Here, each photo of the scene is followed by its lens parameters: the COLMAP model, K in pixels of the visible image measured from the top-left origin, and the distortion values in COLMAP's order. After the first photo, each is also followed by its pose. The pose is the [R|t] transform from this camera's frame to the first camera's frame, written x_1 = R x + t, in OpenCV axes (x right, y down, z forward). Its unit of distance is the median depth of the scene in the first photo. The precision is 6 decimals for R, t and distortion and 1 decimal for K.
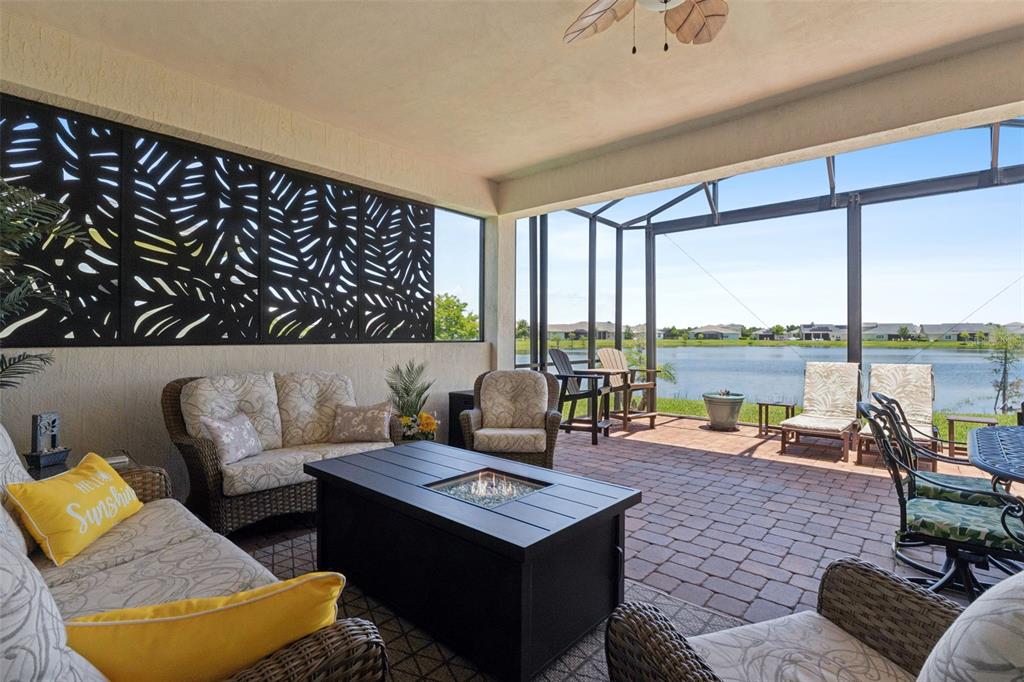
lens RADIAL K [[545.3, 0, 477.9], [0, 545.3, 335.0], [0, 0, 1]] dist [0.002029, -0.002689]
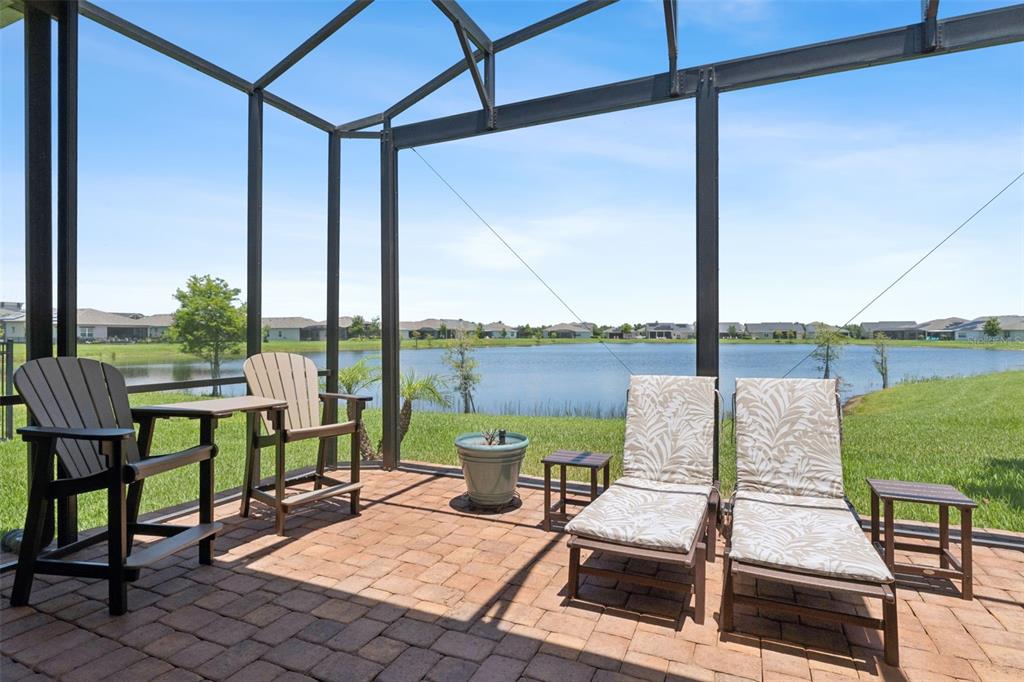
lens RADIAL K [[545.3, 0, 511.4], [0, 545.3, 339.9], [0, 0, 1]] dist [0.002029, -0.002689]
pose [[0.959047, -0.004947, 0.283205, 0.293280], [0.002246, 0.999949, 0.009861, 0.007724], [-0.283239, -0.008821, 0.959009, 0.449832]]
